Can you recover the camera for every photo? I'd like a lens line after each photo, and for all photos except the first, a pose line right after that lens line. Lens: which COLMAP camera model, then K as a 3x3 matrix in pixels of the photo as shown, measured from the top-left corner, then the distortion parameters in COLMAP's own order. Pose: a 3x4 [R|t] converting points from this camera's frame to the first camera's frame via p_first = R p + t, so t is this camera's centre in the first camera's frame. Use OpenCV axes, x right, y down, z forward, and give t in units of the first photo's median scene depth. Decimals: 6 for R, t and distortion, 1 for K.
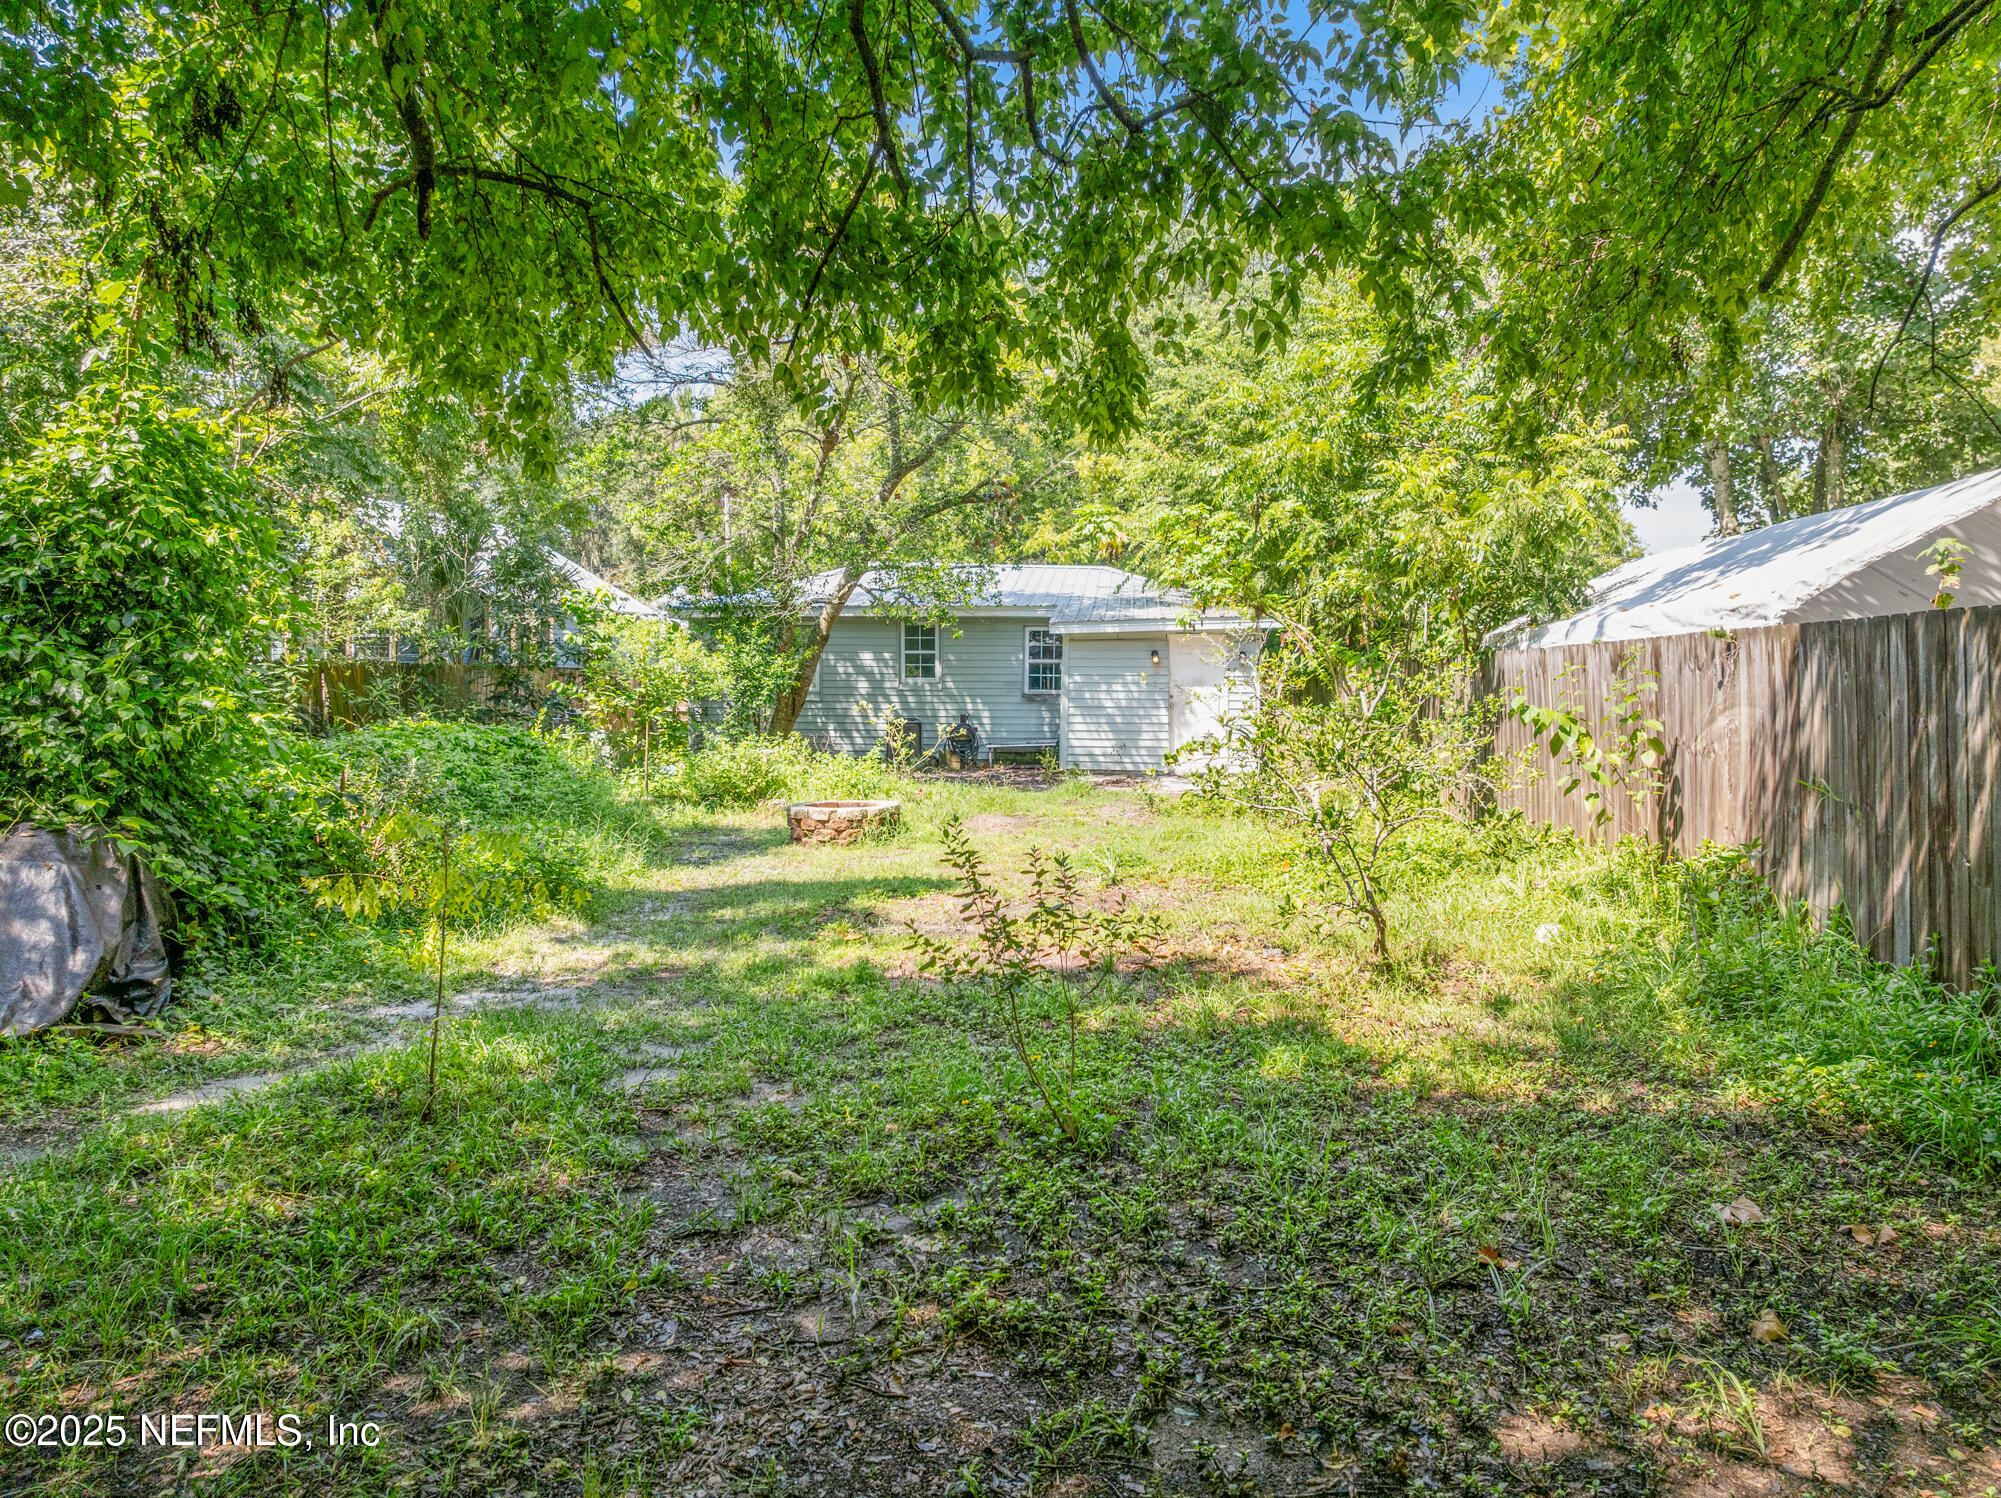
lens RADIAL K [[1432.6, 0, 1007.1], [0, 1432.6, 743.7], [0, 0, 1]] dist [-0.047992, 0.024274]
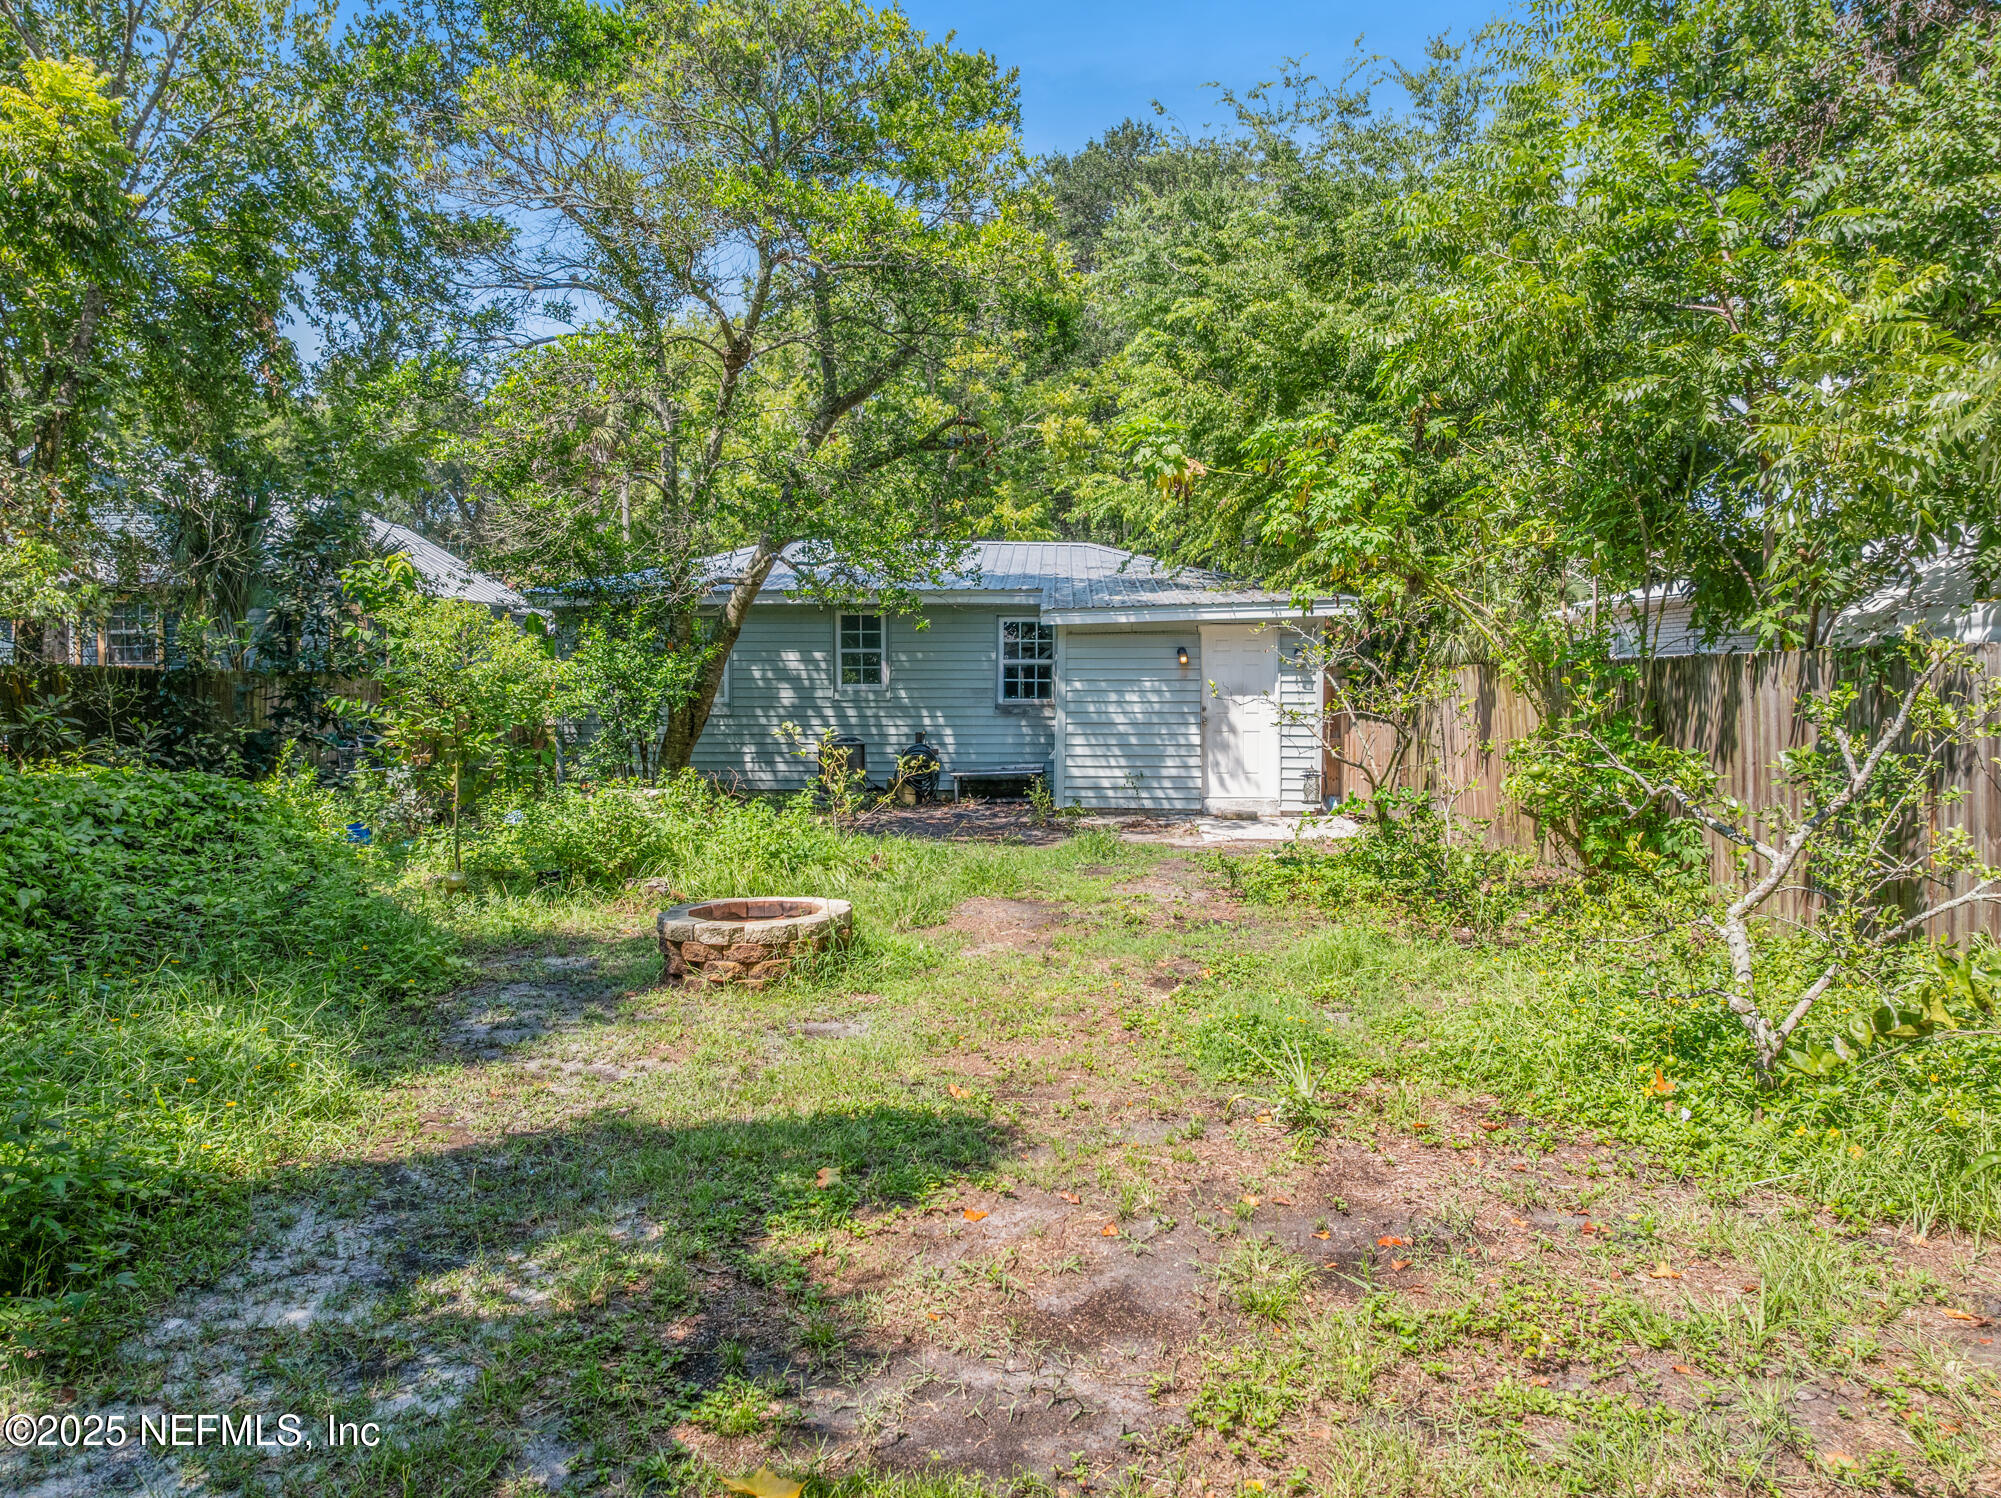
lens RADIAL K [[1432.6, 0, 1007.1], [0, 1432.6, 743.7], [0, 0, 1]] dist [-0.047992, 0.024274]
pose [[0.998576, -0.007534, 0.052821, -0.026826], [0.007499, 0.999972, 0.000858, -0.016157], [-0.052826, -0.000460, 0.998604, 0.261548]]
